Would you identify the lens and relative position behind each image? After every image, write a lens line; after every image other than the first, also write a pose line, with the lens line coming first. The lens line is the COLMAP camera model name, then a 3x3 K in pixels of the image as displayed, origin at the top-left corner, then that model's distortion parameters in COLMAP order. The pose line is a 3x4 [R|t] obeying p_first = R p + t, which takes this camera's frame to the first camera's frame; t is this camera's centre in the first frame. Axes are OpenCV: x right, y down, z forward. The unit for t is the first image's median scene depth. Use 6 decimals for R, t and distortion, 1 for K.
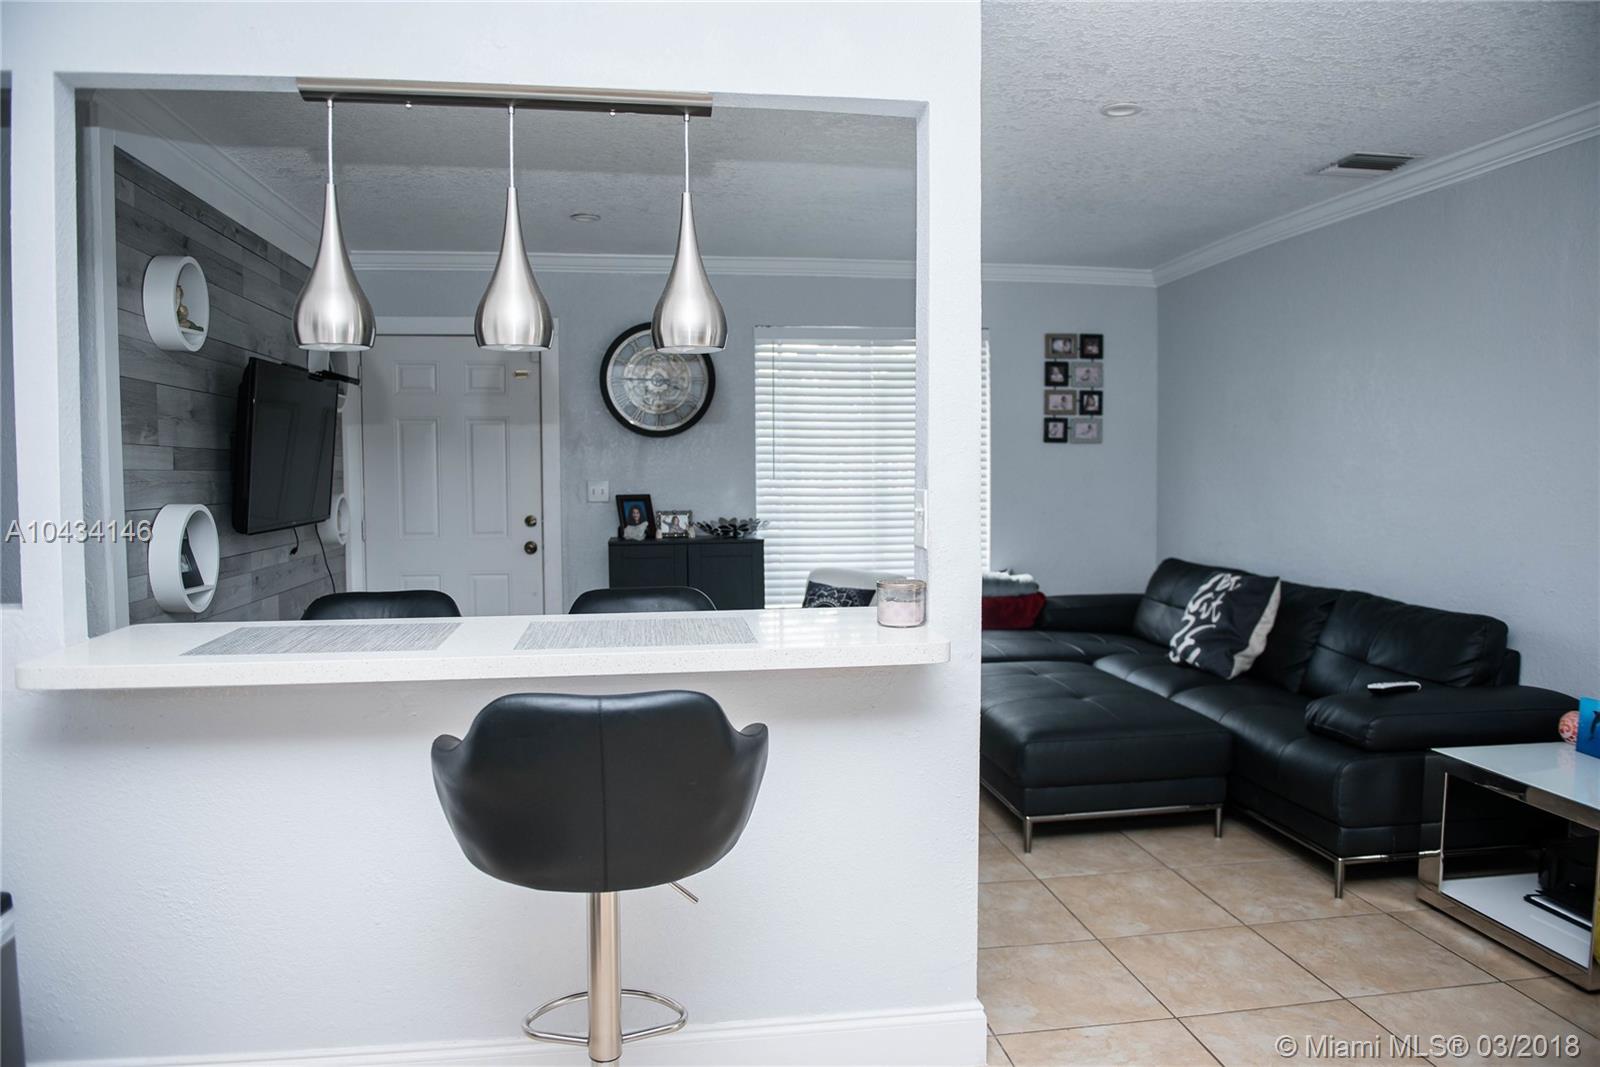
lens RADIAL K [[1087.9, 0, 806.0], [0, 1087.9, 529.6], [0, 0, 1]] dist [-0.053824, -0.000593]
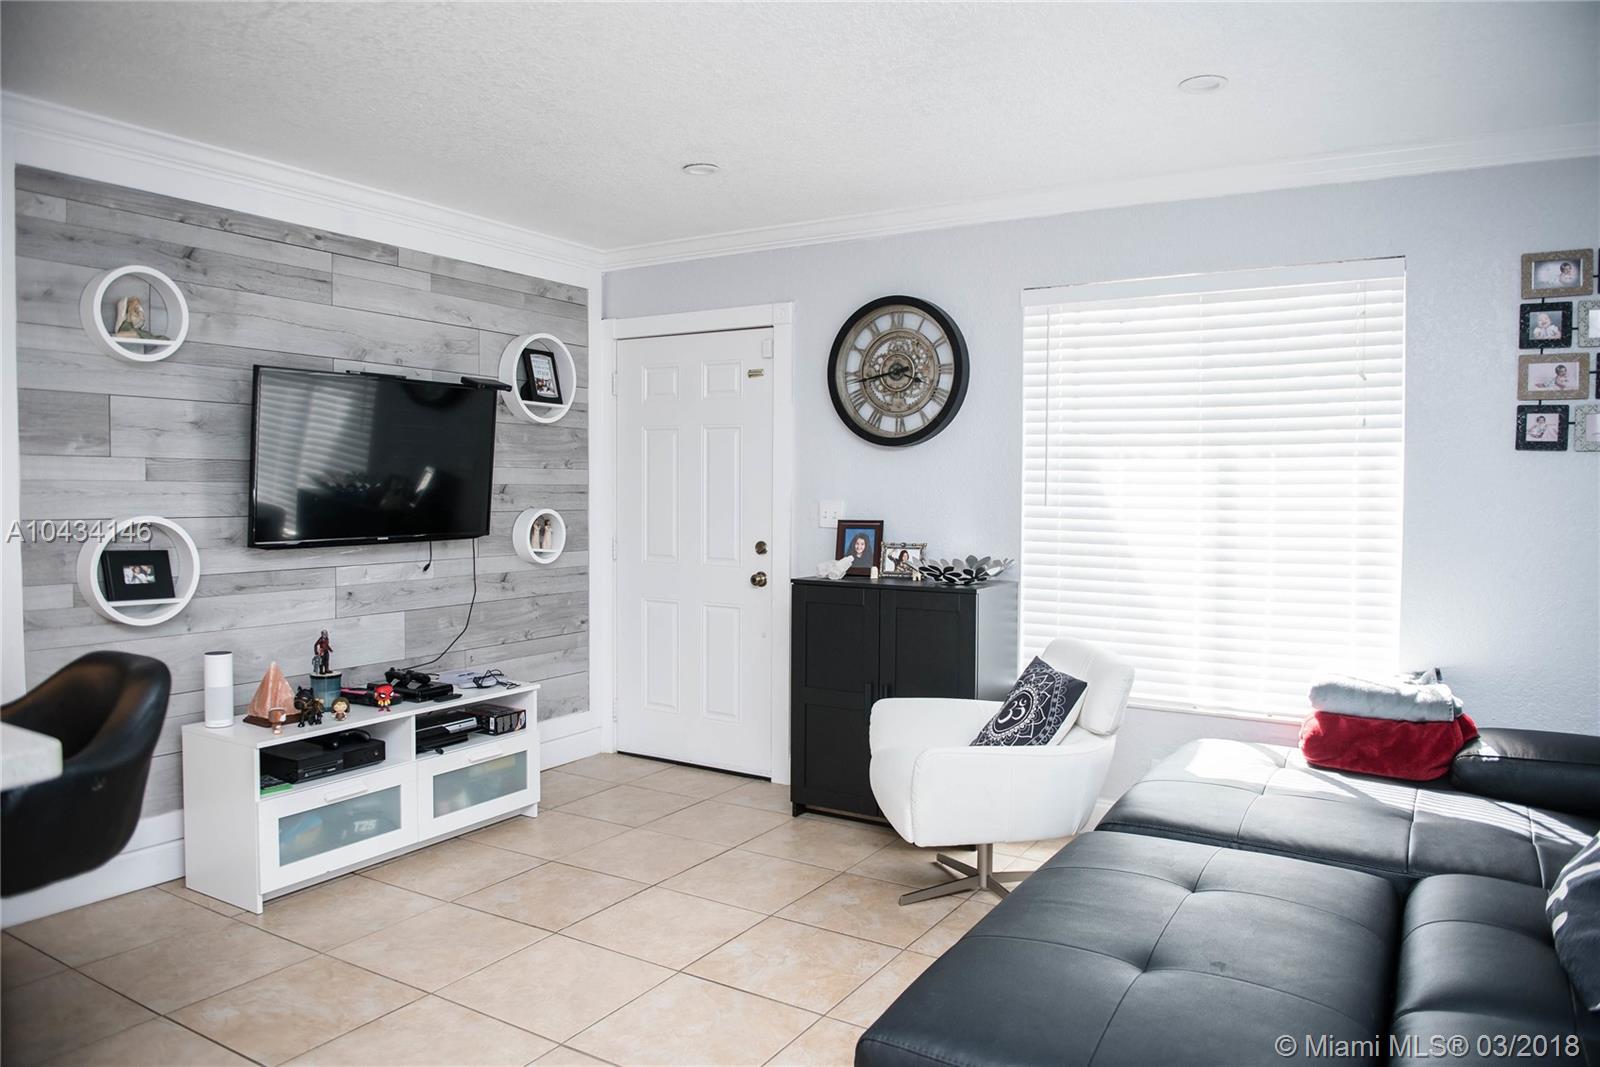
lens RADIAL K [[1087.9, 0, 798.7], [0, 1087.9, 526.3], [0, 0, 1]] dist [-0.053824, -0.000593]
pose [[0.763622, 0.035895, -0.644665, 0.308358], [-0.048261, 0.998834, -0.001552, -0.024410], [0.643857, 0.032297, 0.764464, 0.372634]]
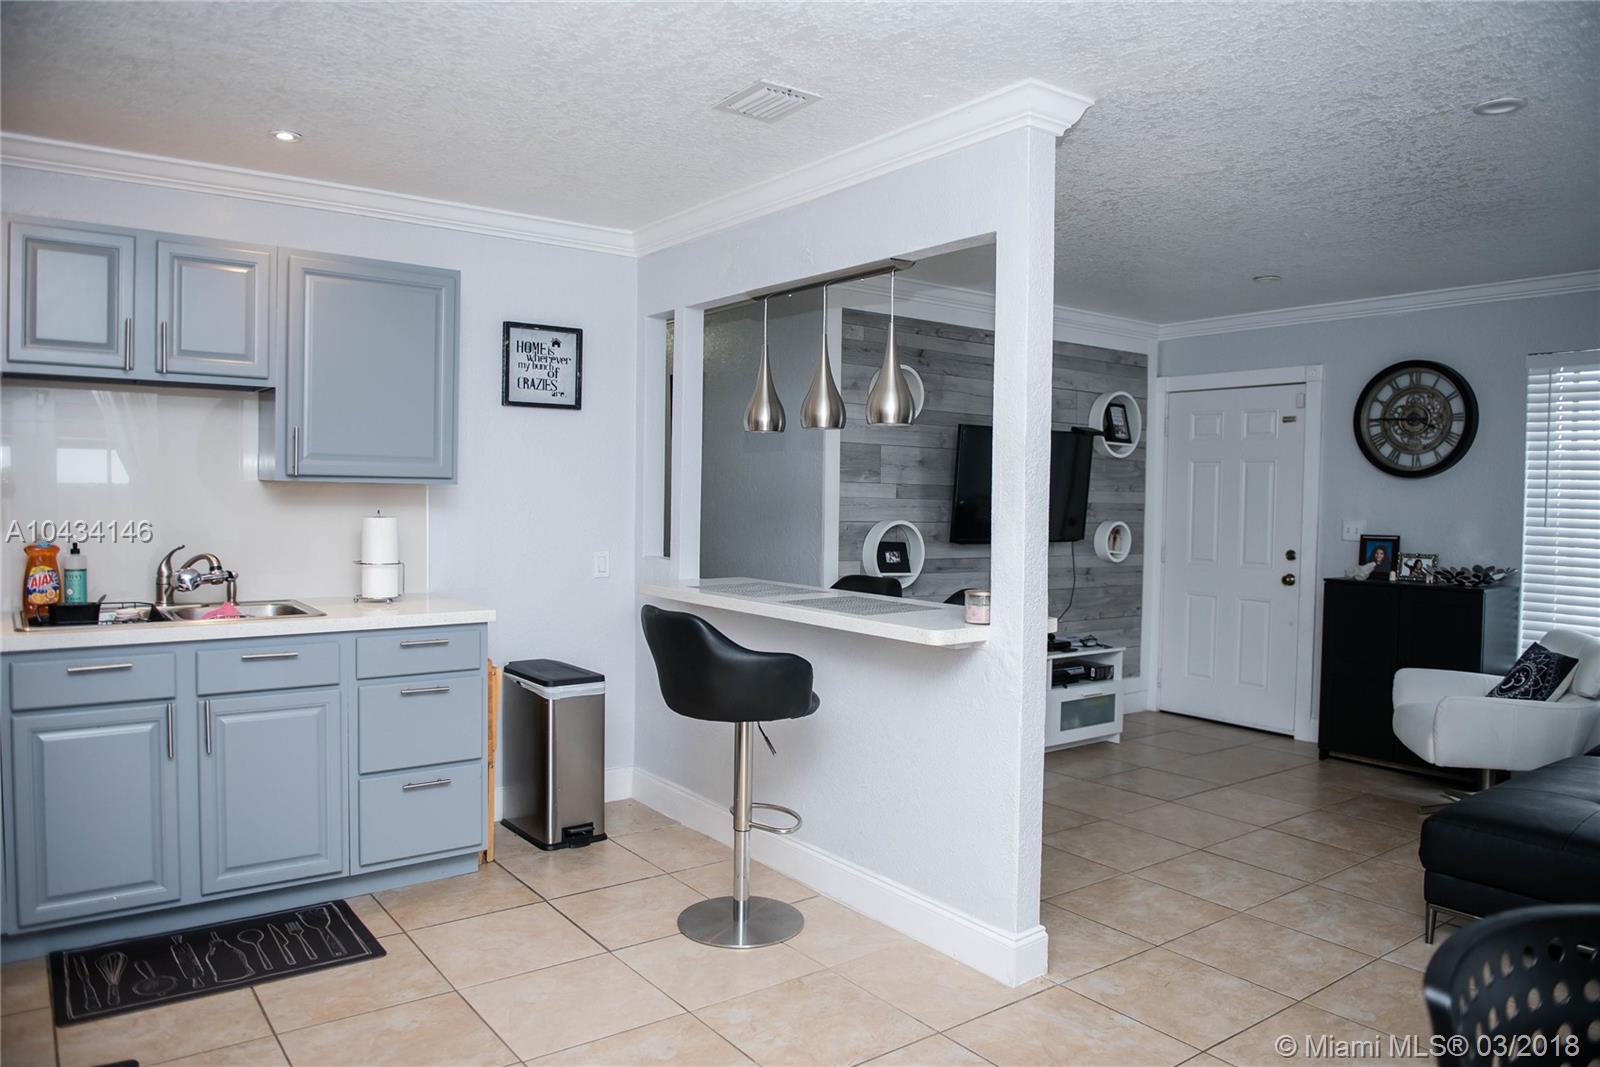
lens RADIAL K [[1087.9, 0, 801.6], [0, 1087.9, 530.5], [0, 0, 1]] dist [-0.053824, -0.000593]
pose [[0.466663, 0.043300, -0.883375, 0.458655], [-0.071137, 0.997402, 0.011310, -0.009739], [0.881570, 0.057563, 0.468531, 0.070053]]
